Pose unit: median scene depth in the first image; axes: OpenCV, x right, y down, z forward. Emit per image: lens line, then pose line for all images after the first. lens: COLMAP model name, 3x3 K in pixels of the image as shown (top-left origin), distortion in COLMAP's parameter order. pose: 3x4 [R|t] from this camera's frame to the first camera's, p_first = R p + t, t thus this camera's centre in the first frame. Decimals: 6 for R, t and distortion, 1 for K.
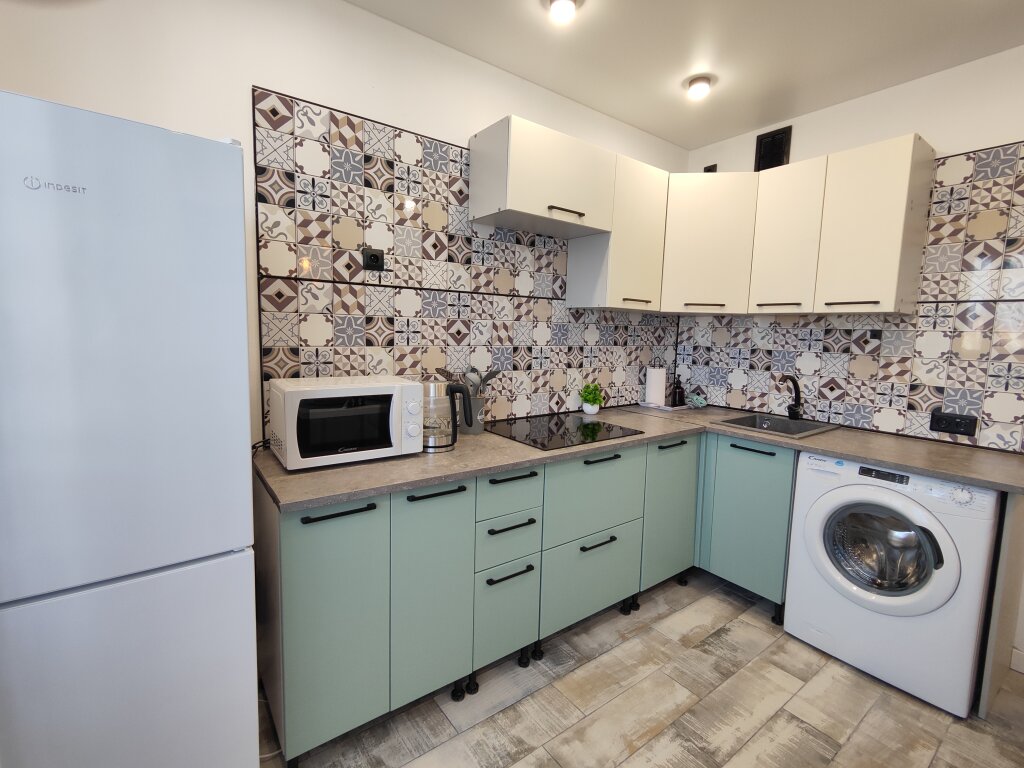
lens RADIAL K [[472.7, 0, 510.6], [0, 472.7, 377.2], [0, 0, 1]] dist [0.002591, 0.000946]
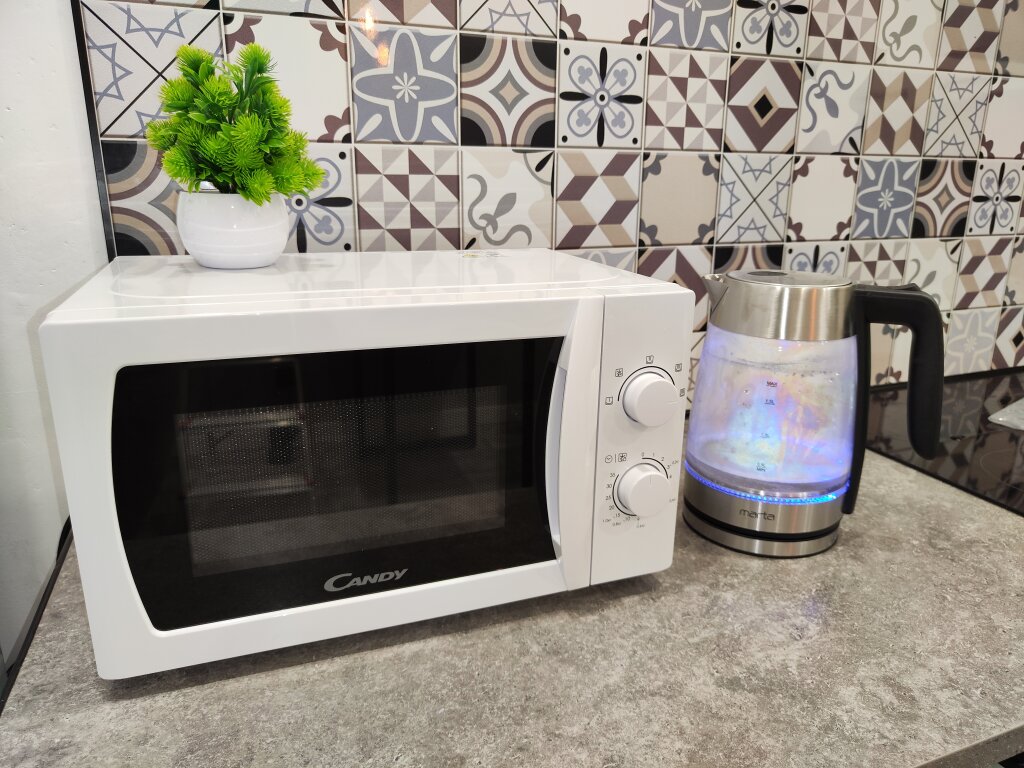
lens RADIAL K [[721.8, 0, 515.1], [0, 721.8, 381.8], [0, 0, 1]] dist [0.002624, -0.004800]
pose [[0.967270, 0.059845, -0.246592, -0.146710], [-0.014994, 0.983573, 0.179887, -0.002849], [0.253306, -0.170302, 0.952278, 0.526519]]
